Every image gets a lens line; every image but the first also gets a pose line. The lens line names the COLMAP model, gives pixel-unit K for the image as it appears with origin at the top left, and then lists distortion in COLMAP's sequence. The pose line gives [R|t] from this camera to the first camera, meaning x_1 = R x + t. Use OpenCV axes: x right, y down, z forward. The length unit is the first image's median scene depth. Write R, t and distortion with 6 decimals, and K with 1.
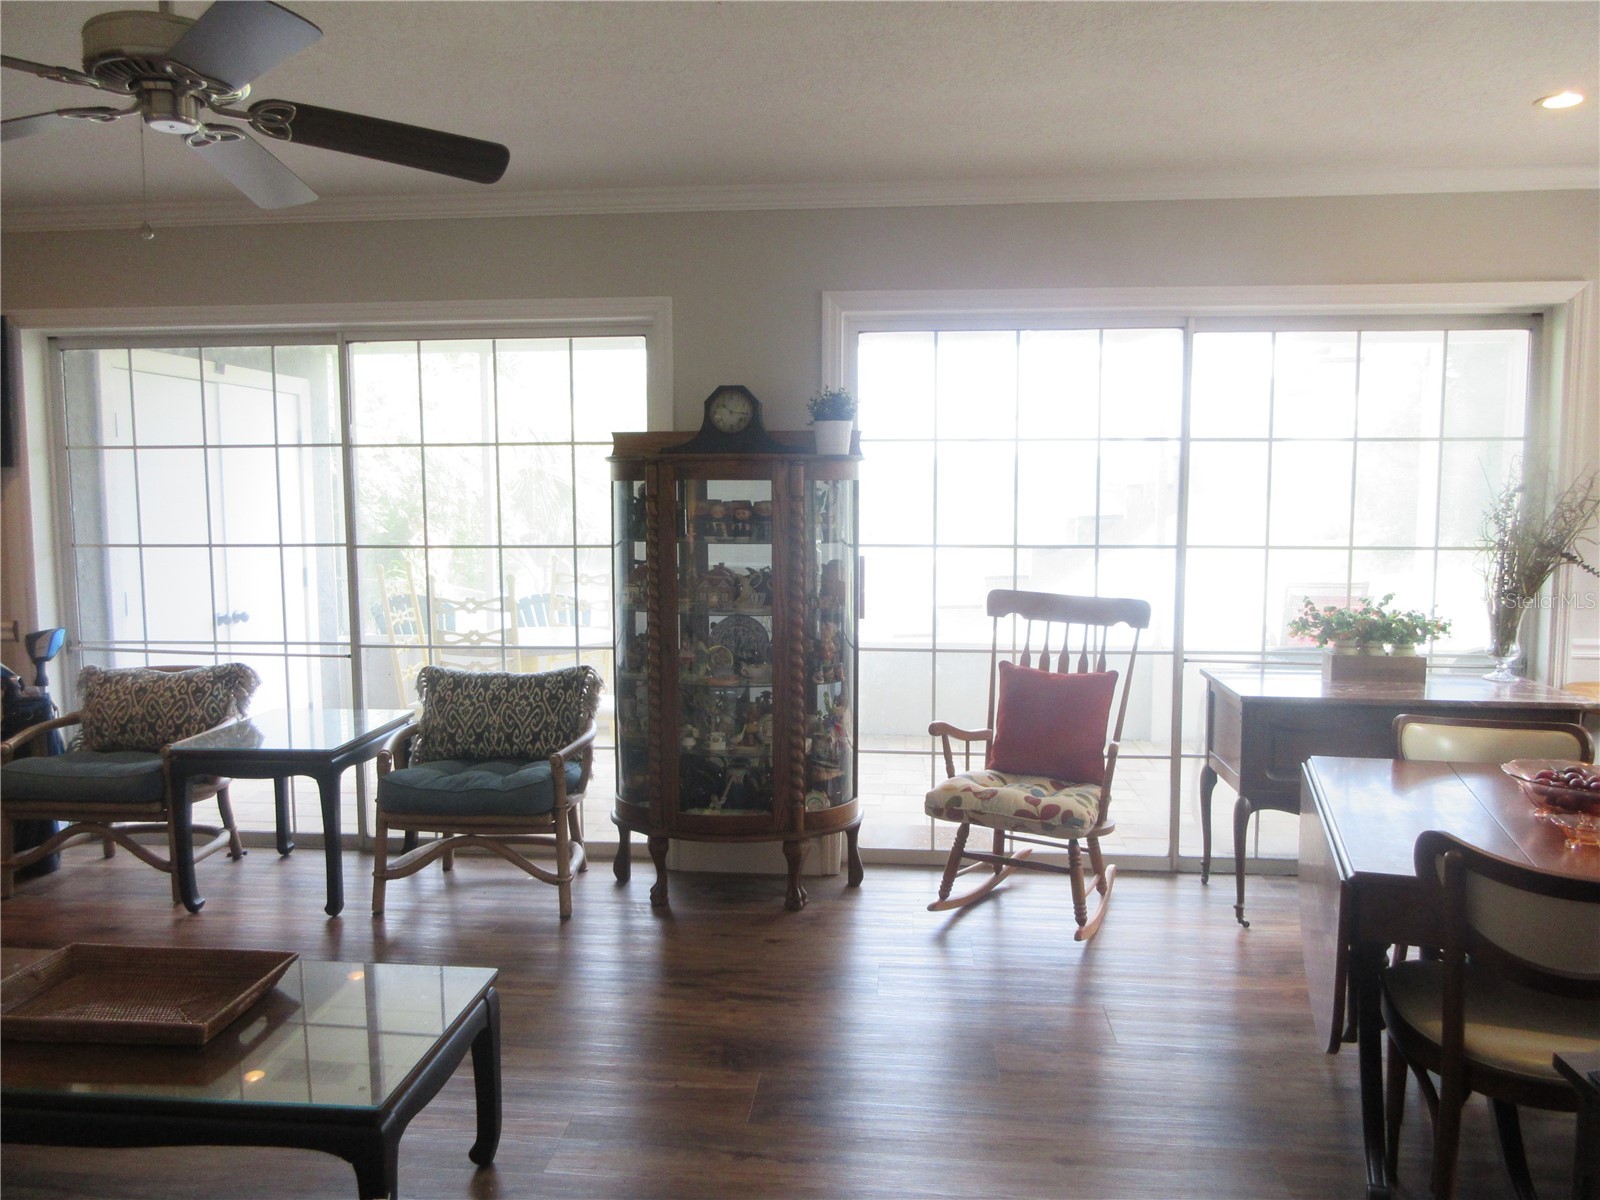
lens RADIAL K [[1181.4, 0, 790.4], [0, 1181.4, 605.6], [0, 0, 1]] dist [-0.013552, -0.012478]
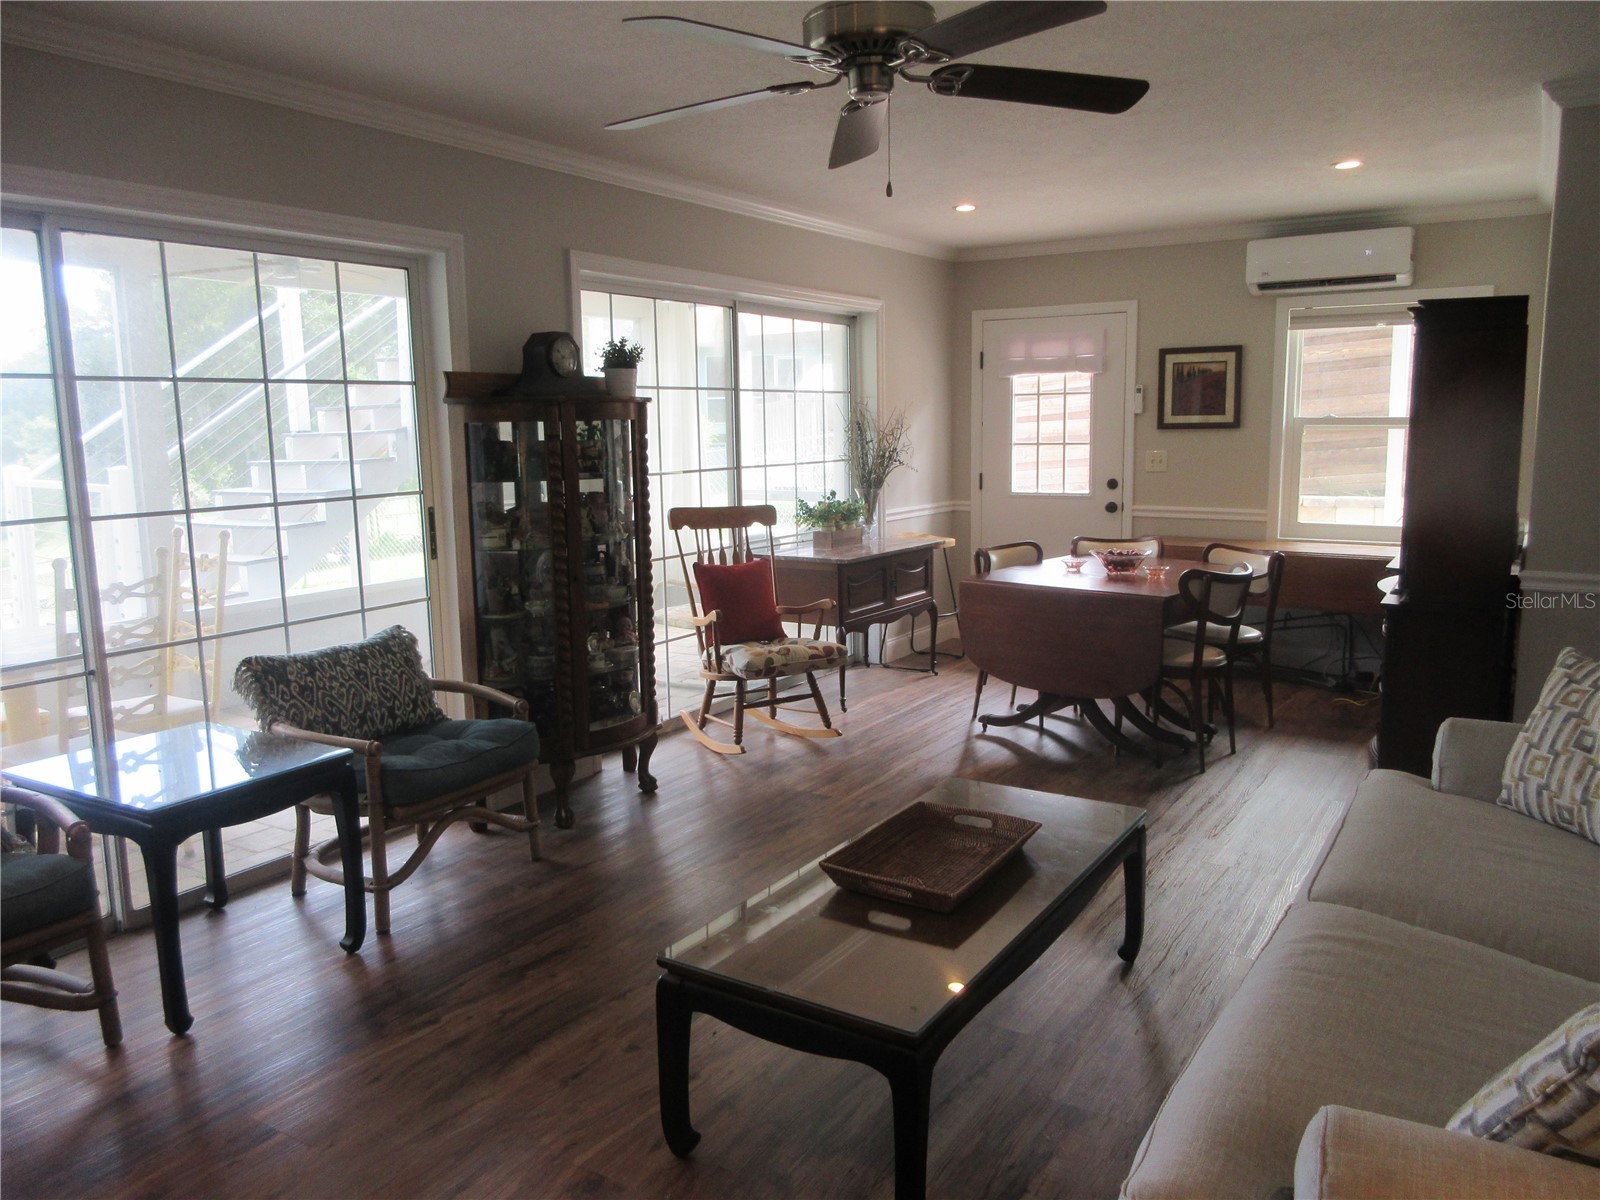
lens RADIAL K [[1181.4, 0, 789.4], [0, 1181.4, 600.3], [0, 0, 1]] dist [-0.013552, -0.012478]
pose [[0.451435, -0.140580, 0.881160, -0.885146], [0.087553, 0.989725, 0.113045, -0.047421], [-0.887998, 0.026116, 0.459105, 0.314885]]
